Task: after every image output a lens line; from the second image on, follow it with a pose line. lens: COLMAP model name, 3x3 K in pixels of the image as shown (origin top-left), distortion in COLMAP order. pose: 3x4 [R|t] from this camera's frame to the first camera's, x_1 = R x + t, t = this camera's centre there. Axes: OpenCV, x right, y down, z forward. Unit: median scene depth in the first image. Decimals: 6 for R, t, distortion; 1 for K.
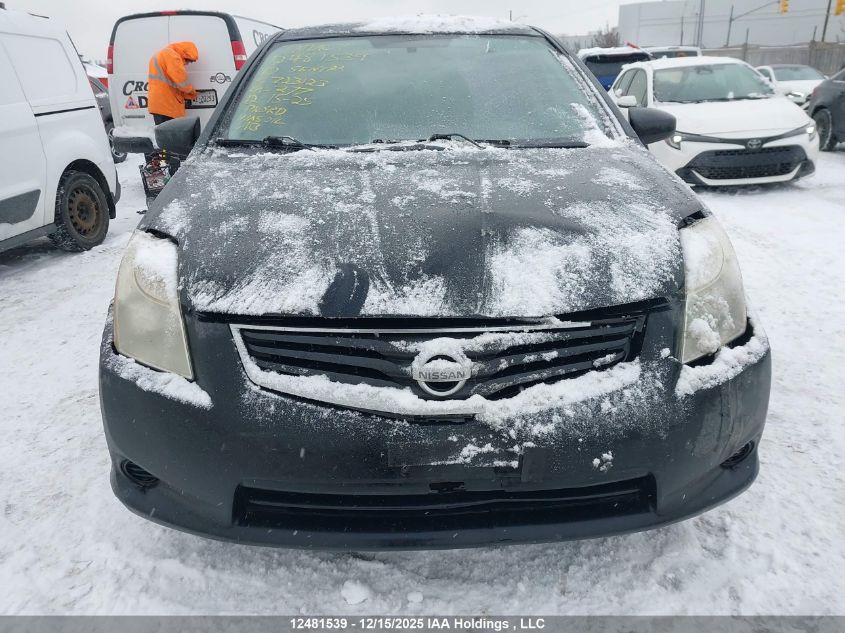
lens RADIAL K [[618.7, 0, 422.5], [0, 618.7, 316.5], [0, 0, 1]] dist [0.239491, -0.461641]
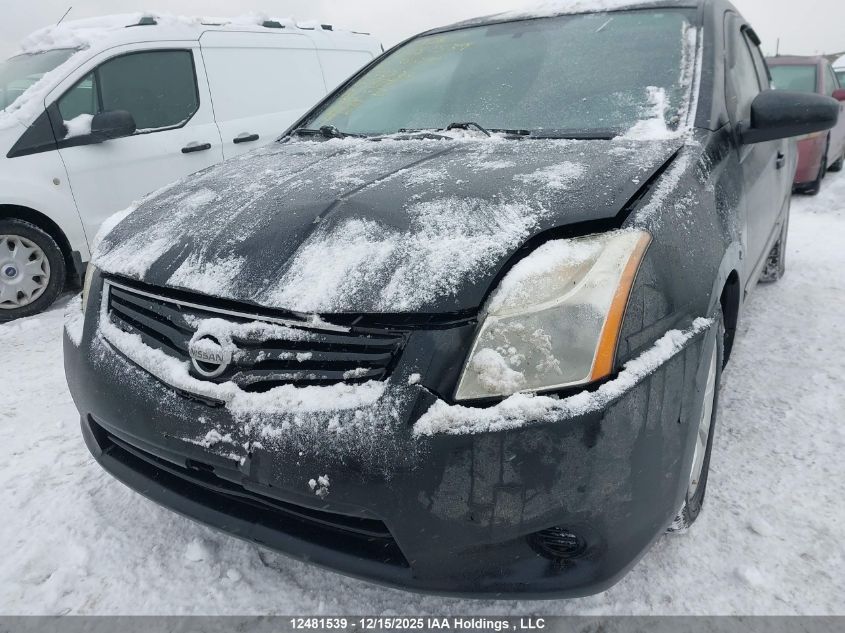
lens RADIAL K [[618.7, 0, 422.5], [0, 618.7, 316.5], [0, 0, 1]] dist [0.239491, -0.461641]
pose [[0.834457, 0.153516, -0.529259, 0.823958], [-0.157203, 0.986820, 0.038381, -0.057239], [0.528175, 0.051174, 0.847592, 0.318829]]
